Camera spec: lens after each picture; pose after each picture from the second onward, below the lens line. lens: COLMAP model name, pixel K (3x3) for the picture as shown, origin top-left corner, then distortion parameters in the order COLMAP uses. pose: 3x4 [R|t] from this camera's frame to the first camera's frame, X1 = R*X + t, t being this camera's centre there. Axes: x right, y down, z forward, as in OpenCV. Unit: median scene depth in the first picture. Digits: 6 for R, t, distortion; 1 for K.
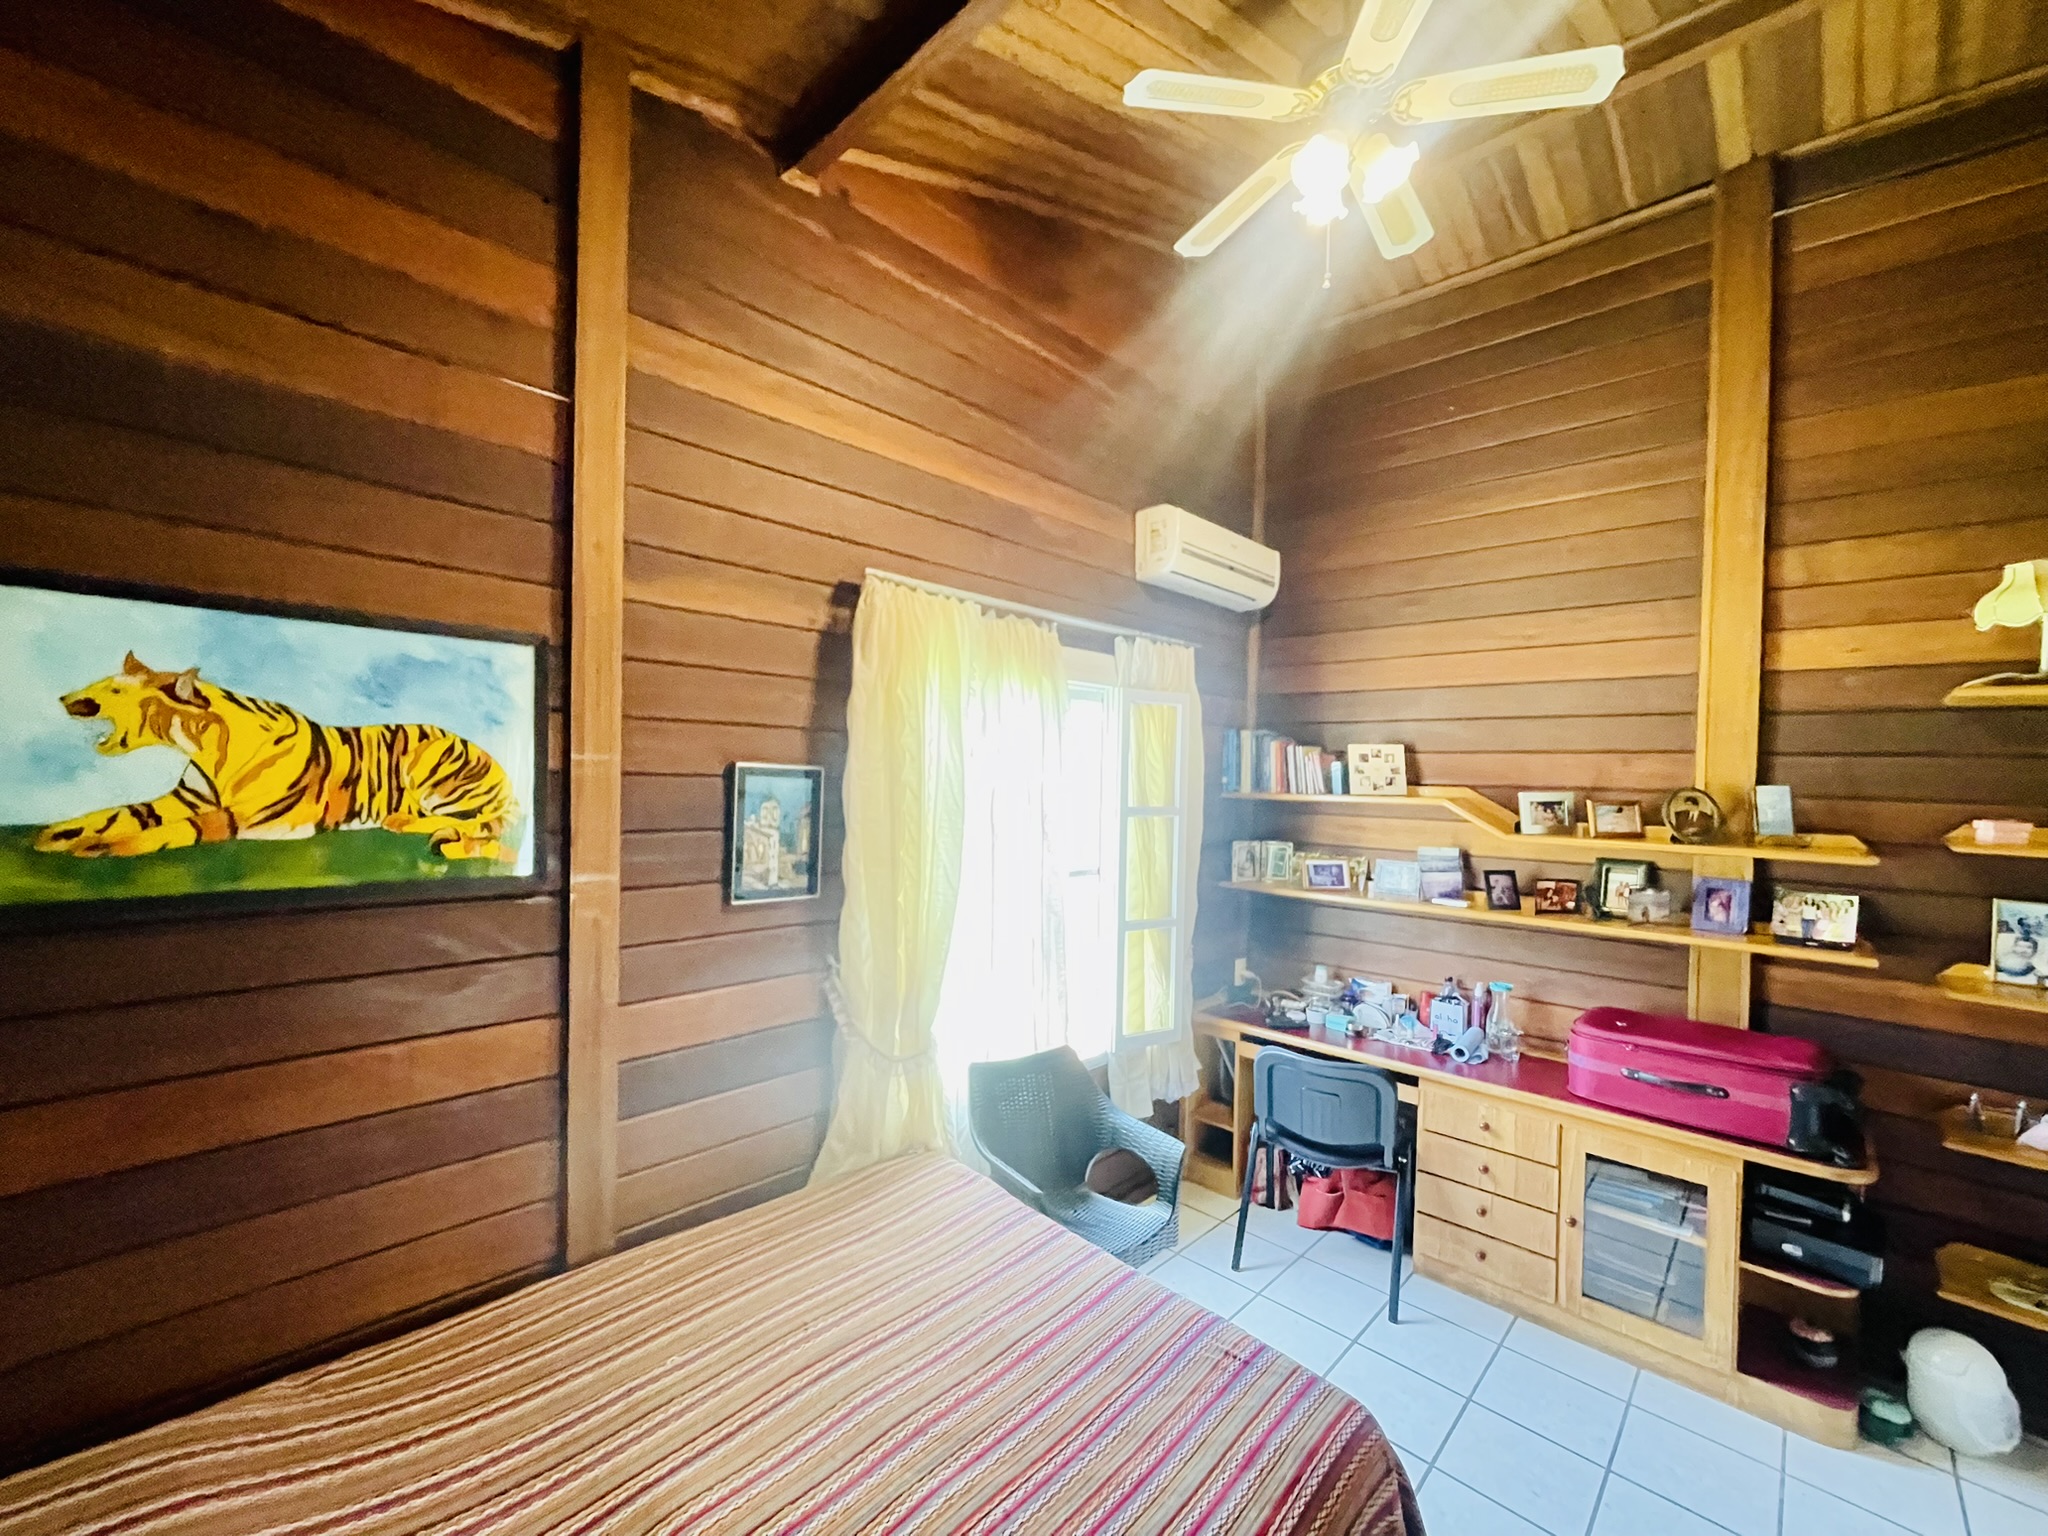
lens RADIAL K [[834.7, 0, 999.7], [0, 834.7, 782.4], [0, 0, 1]] dist [-0.001307, -0.000123]
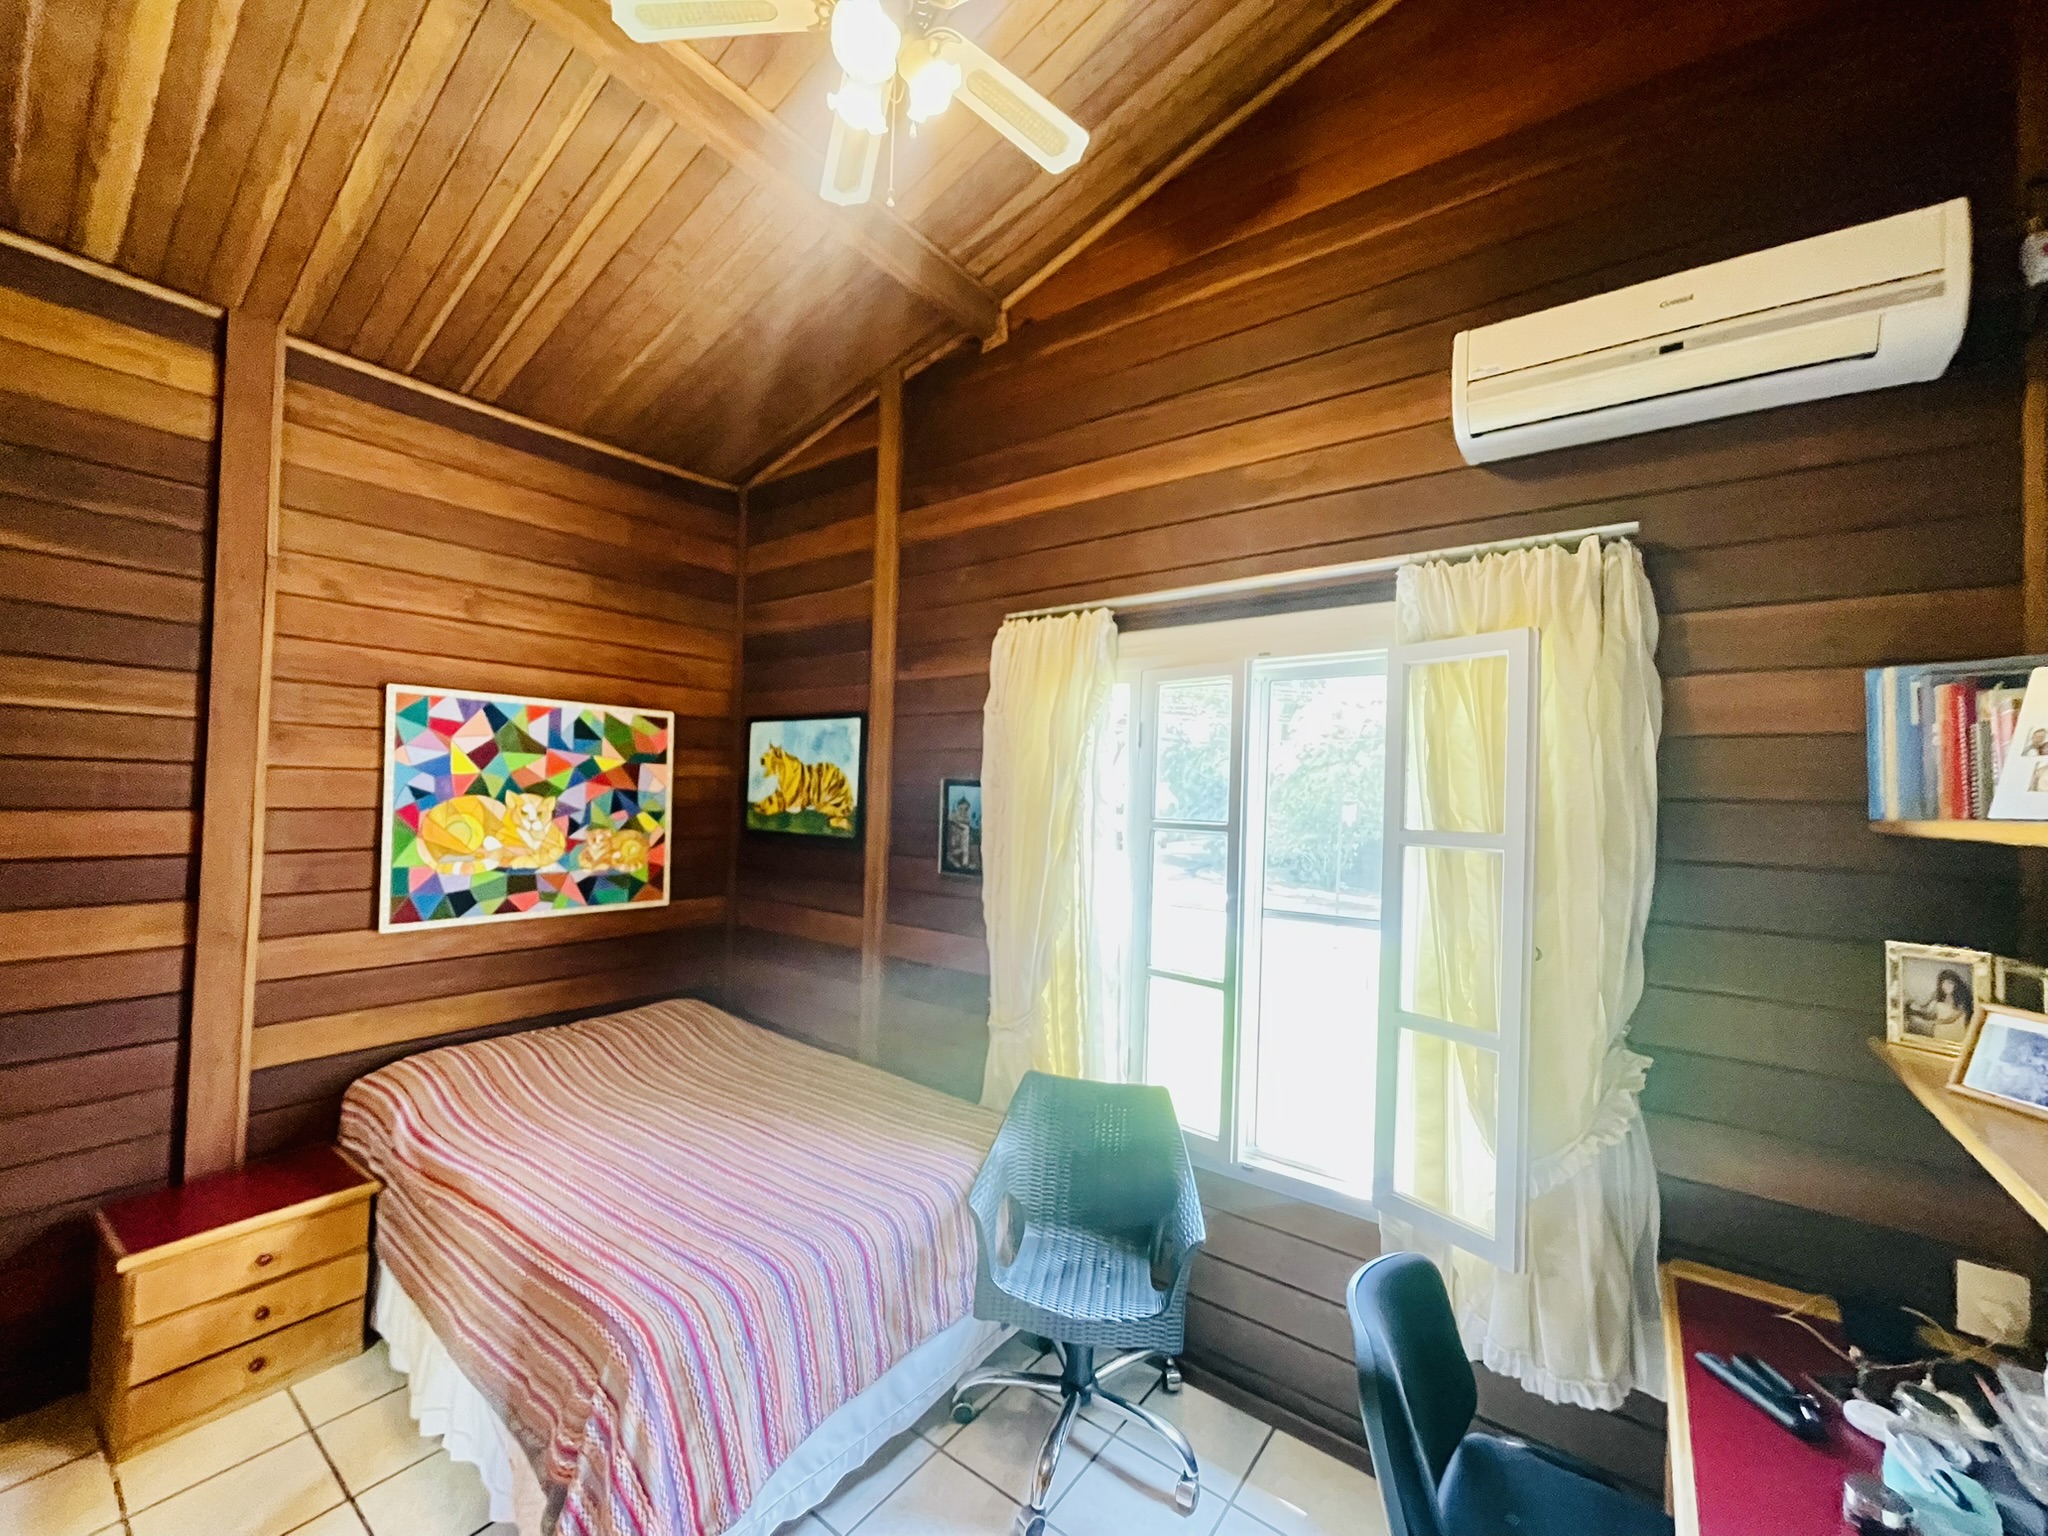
lens RADIAL K [[826.1, 0, 1009.3], [0, 826.1, 792.6], [0, 0, 1]] dist [-0.007254, -0.000201]
pose [[0.118846, -0.025874, -0.992575, 1.439866], [-0.033150, 0.999000, -0.030010, 0.056710], [0.992359, 0.036470, 0.117870, 1.214939]]
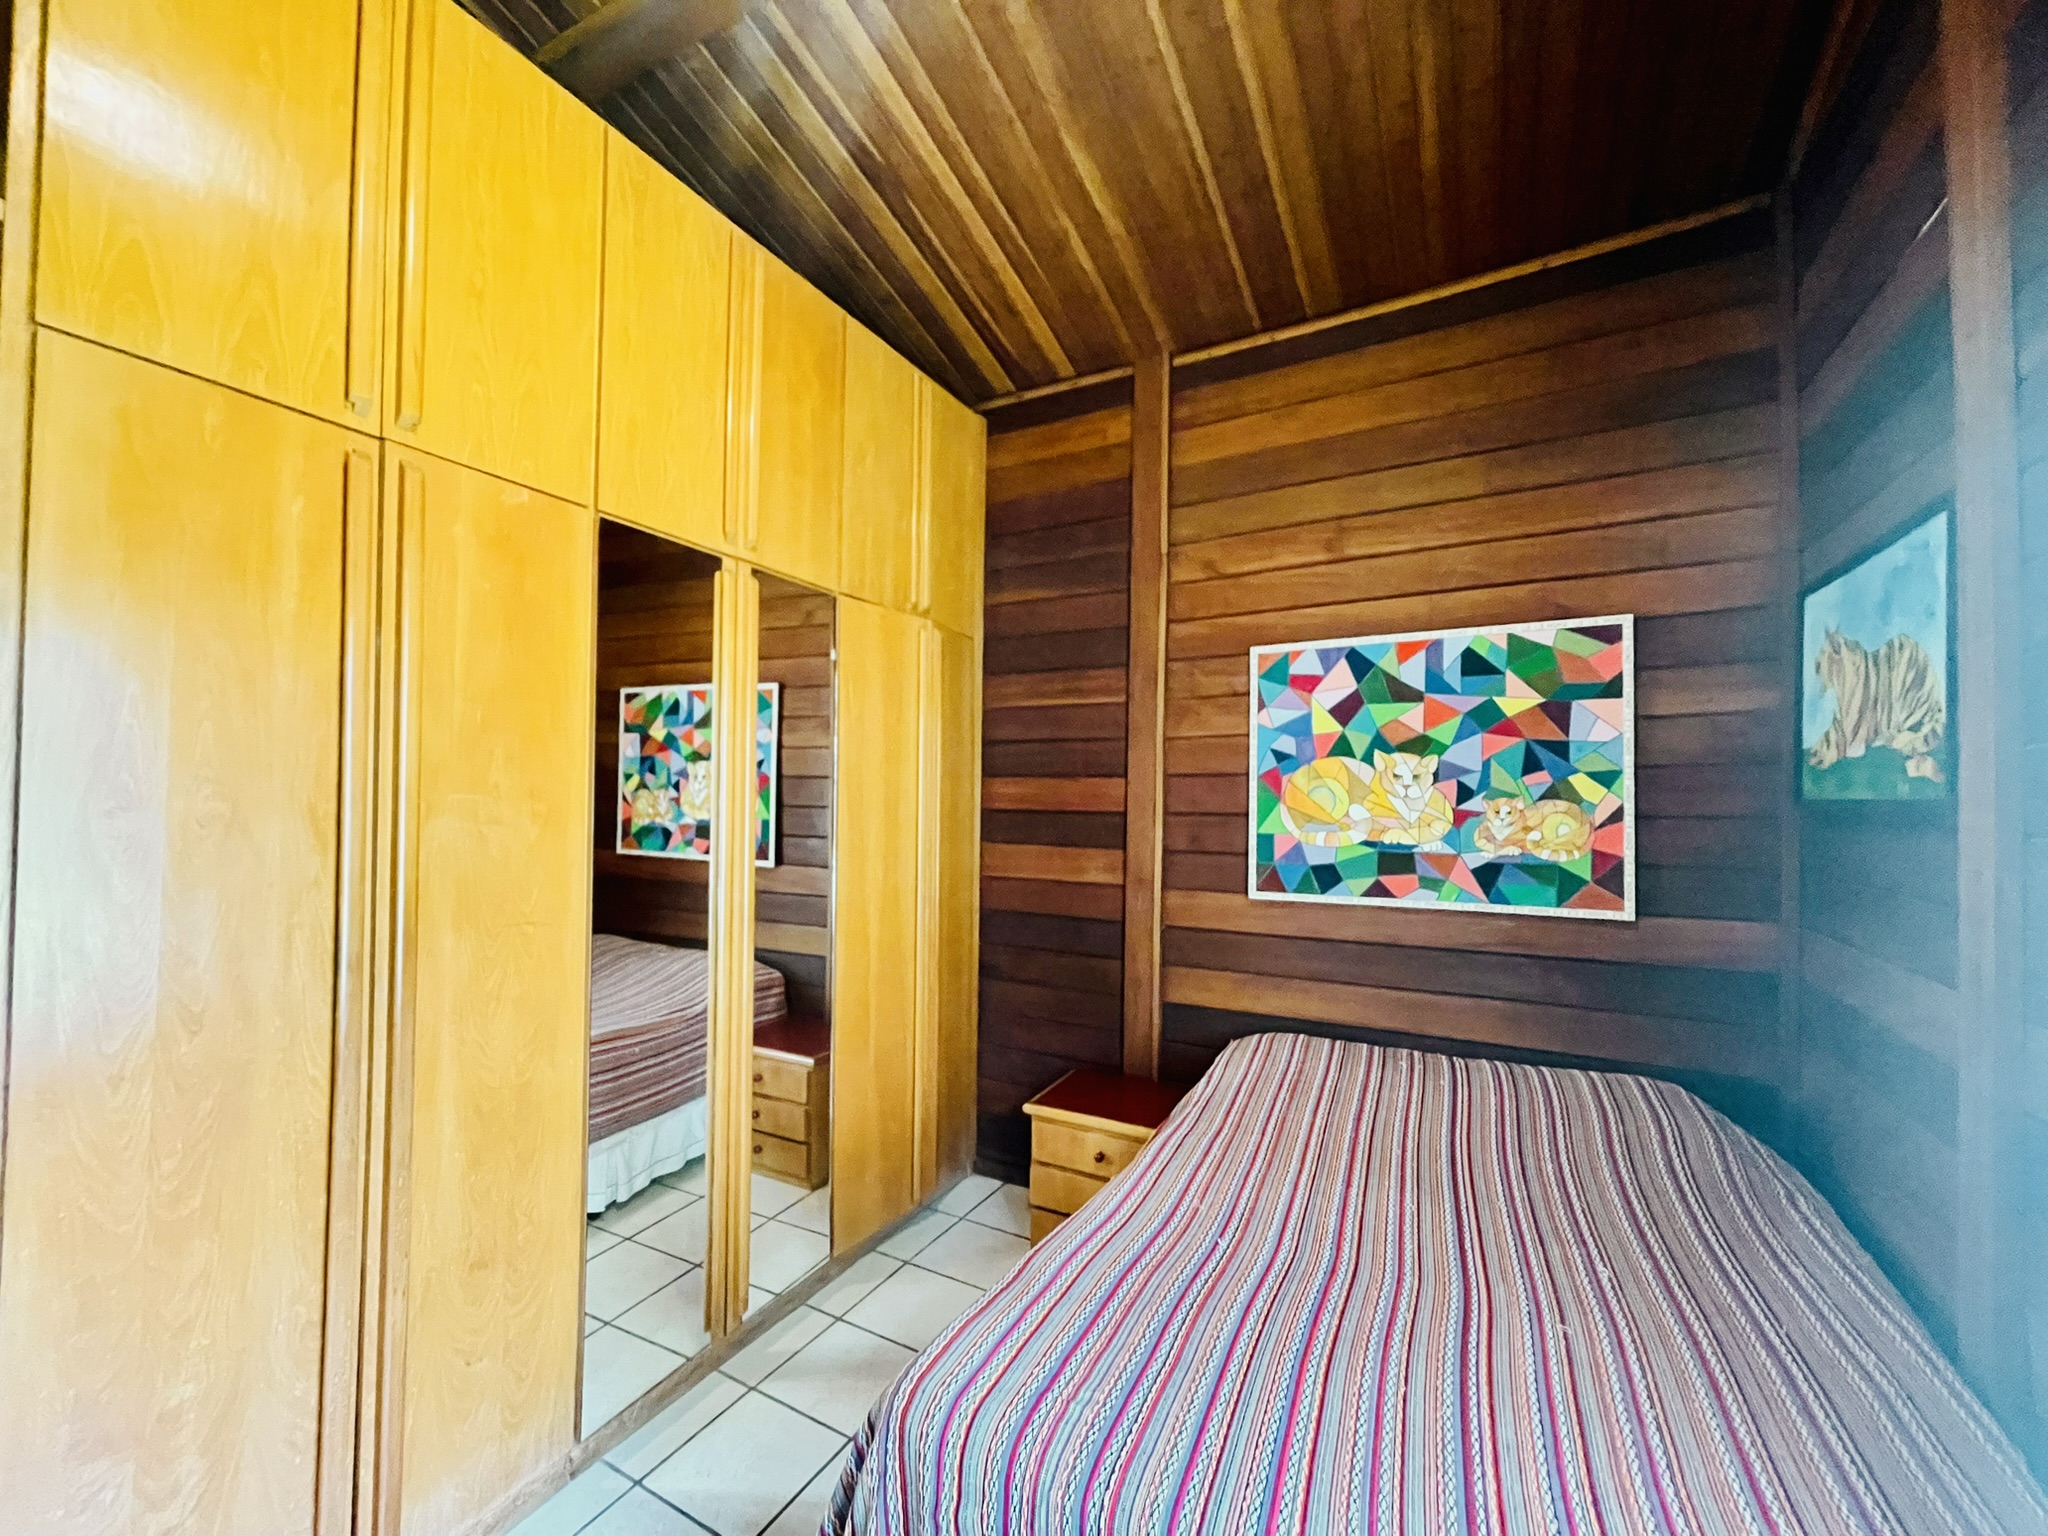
lens RADIAL K [[826.1, 0, 1009.3], [0, 826.1, 792.6], [0, 0, 1]] dist [-0.007254, -0.000201]
pose [[-0.966503, -0.031416, -0.254727, 0.511208], [-0.030865, 0.999505, -0.006162, 0.146661], [0.254794, 0.001907, -0.966993, 1.638875]]
